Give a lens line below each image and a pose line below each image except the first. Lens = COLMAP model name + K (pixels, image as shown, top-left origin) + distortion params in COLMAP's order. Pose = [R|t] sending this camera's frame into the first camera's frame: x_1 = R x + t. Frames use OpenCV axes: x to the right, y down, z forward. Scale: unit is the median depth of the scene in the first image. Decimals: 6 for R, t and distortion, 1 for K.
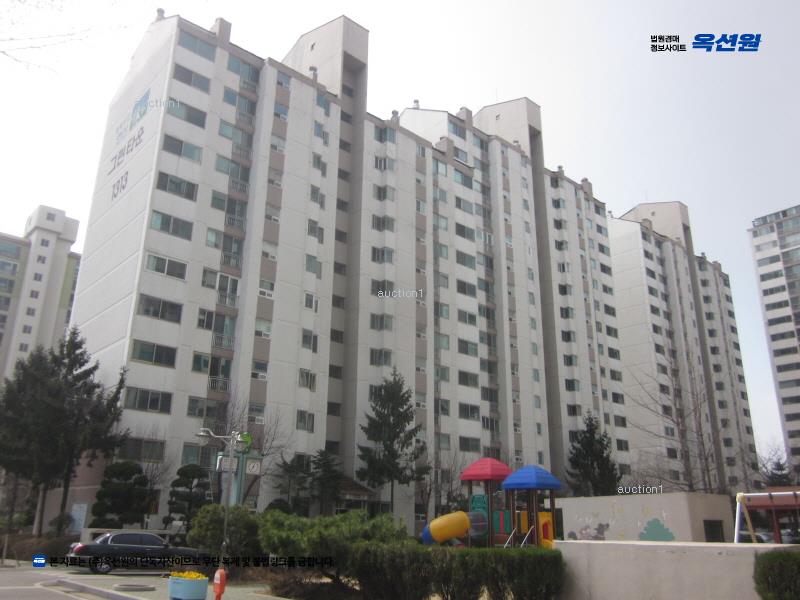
lens RADIAL K [[666.3, 0, 399.2], [0, 666.3, 303.8], [0, 0, 1]] dist [-0.042084, 0.004972]
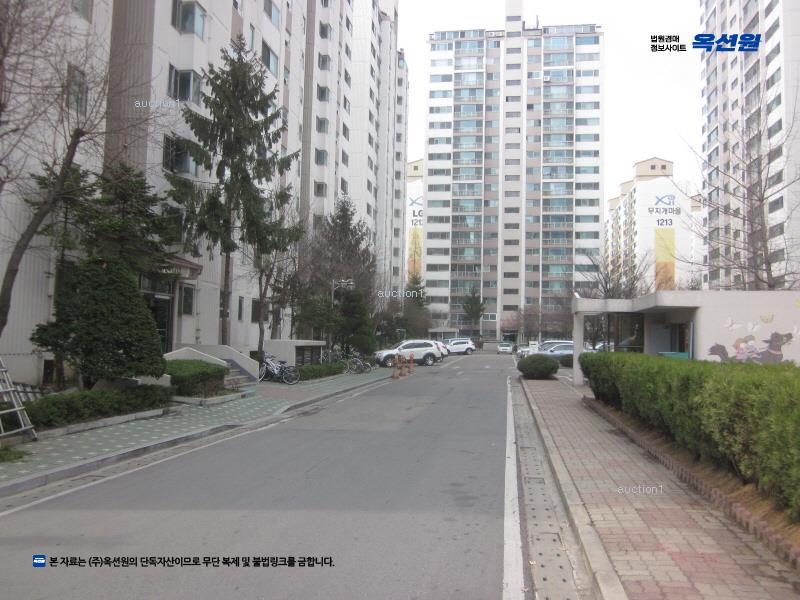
lens RADIAL K [[666.3, 0, 401.1], [0, 666.3, 302.0], [0, 0, 1]] dist [-0.042084, 0.004972]
pose [[0.776189, 0.043218, 0.629018, -0.248633], [-0.217028, 0.954996, 0.202190, 0.178188], [-0.591971, -0.293452, 0.750637, 0.523883]]
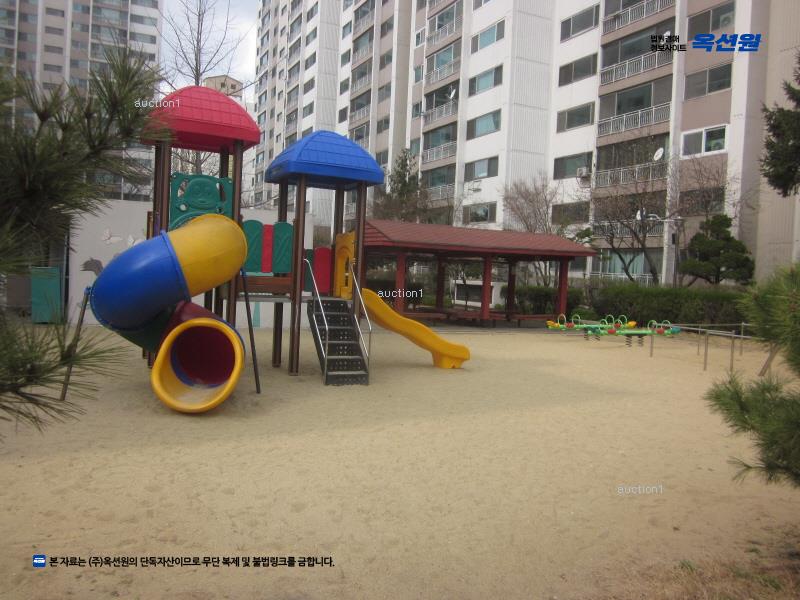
lens RADIAL K [[666.3, 0, 400.1], [0, 666.3, 298.9], [0, 0, 1]] dist [-0.042084, 0.004972]
pose [[0.282909, -0.033138, 0.958574, -0.131694], [-0.352693, 0.925789, 0.136097, 0.152593], [-0.891948, -0.376585, 0.250227, 0.451511]]
